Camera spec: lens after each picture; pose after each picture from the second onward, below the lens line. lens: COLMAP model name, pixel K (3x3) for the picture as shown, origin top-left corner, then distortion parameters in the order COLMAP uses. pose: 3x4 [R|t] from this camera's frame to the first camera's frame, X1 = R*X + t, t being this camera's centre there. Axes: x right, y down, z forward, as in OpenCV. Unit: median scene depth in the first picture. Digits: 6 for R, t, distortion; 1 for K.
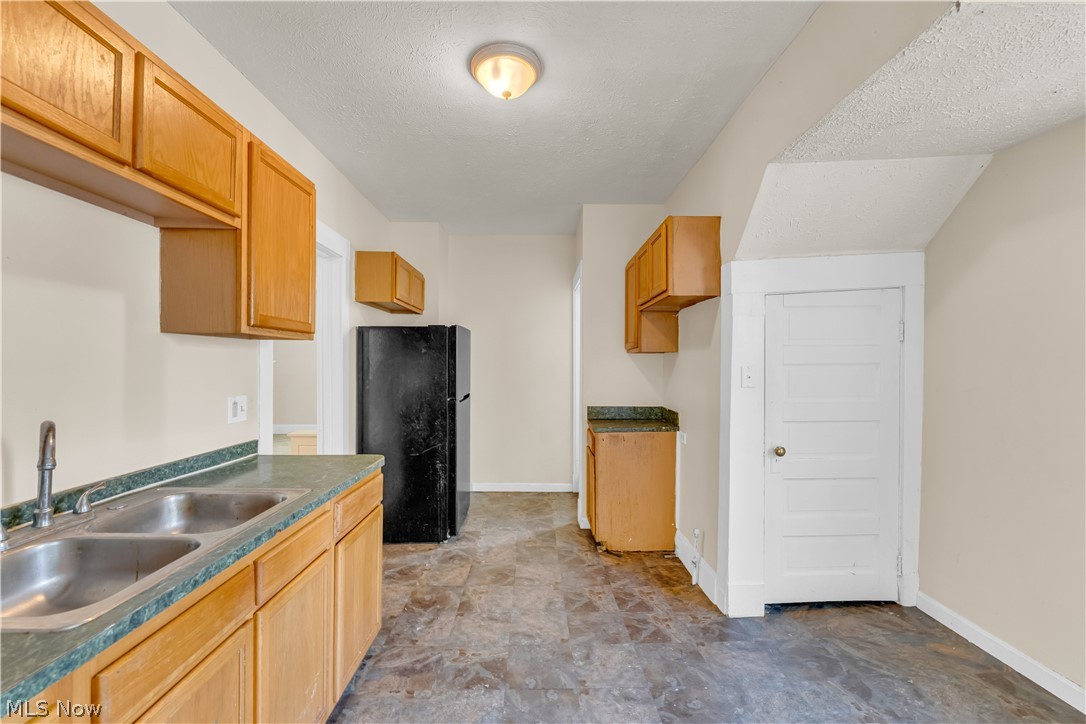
lens RADIAL K [[442.9, 0, 554.5], [0, 442.9, 361.9], [0, 0, 1]] dist [-0.008546, -0.000064]
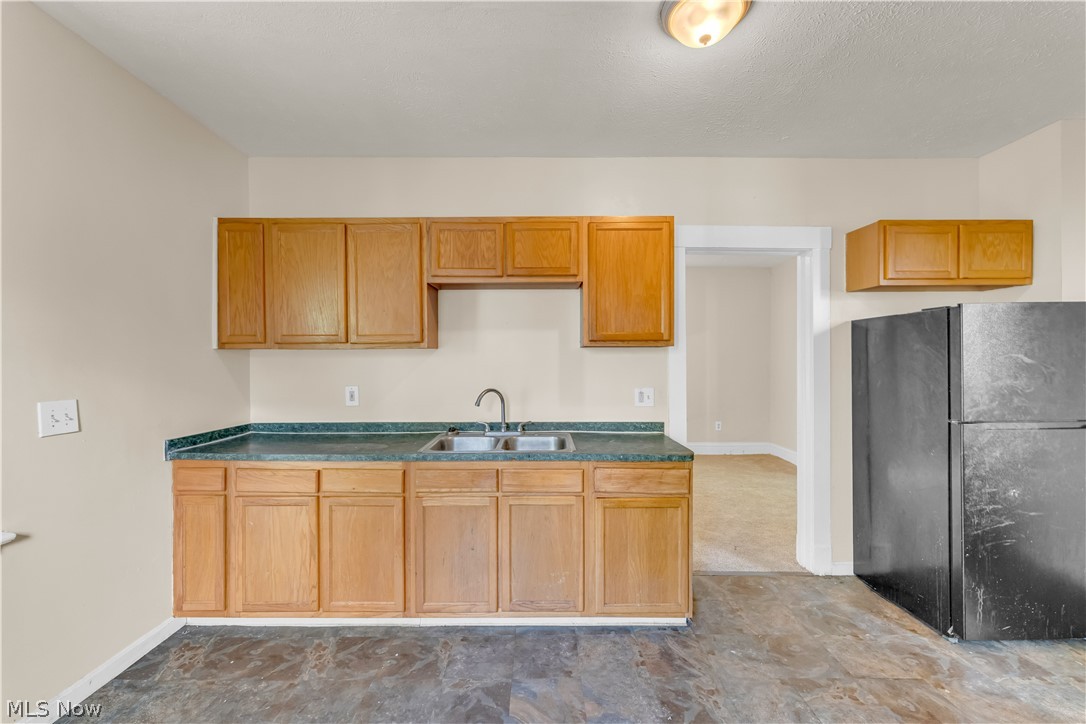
lens RADIAL K [[453.2, 0, 541.5], [0, 453.2, 363.5], [0, 0, 1]] dist [0.000720, 0.000240]
pose [[-0.038196, 0.003637, -0.999264, 0.468423], [0.007332, 0.999967, 0.003359, -0.005169], [0.999243, -0.007198, -0.038222, 0.454753]]
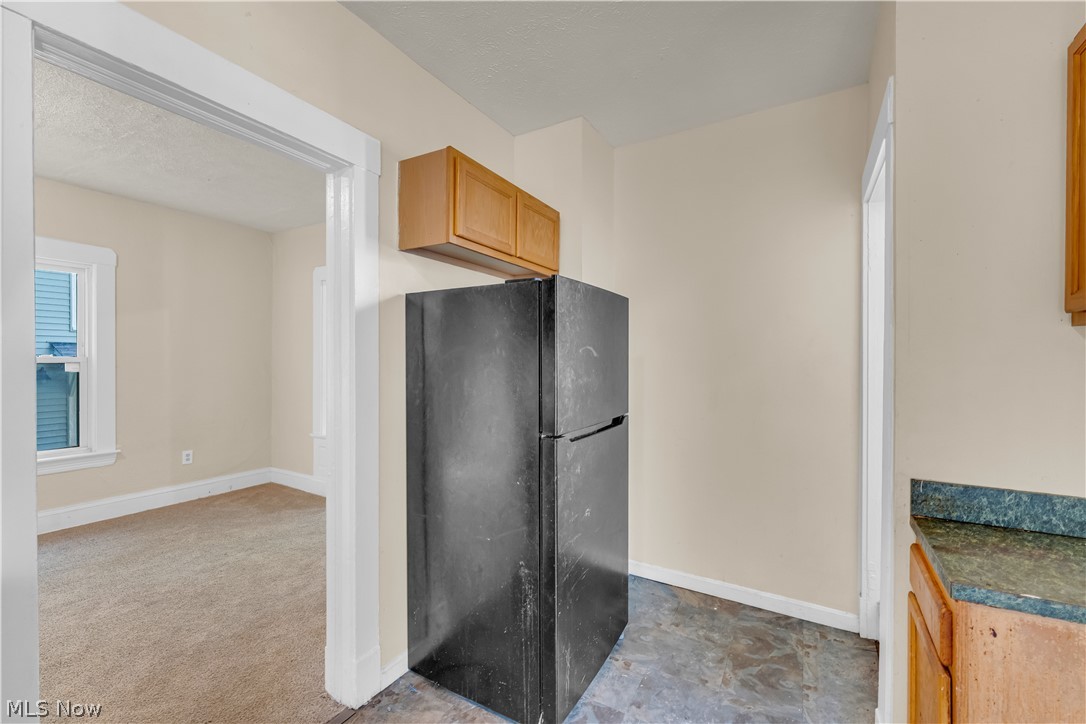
lens RADIAL K [[442.9, 0, 554.5], [0, 442.9, 361.9], [0, 0, 1]] dist [-0.008546, -0.000064]
pose [[0.844661, 0.001573, -0.535299, 0.024874], [0.000897, 0.999990, 0.004354, 0.005470], [0.535300, -0.004157, 0.844652, 0.645923]]
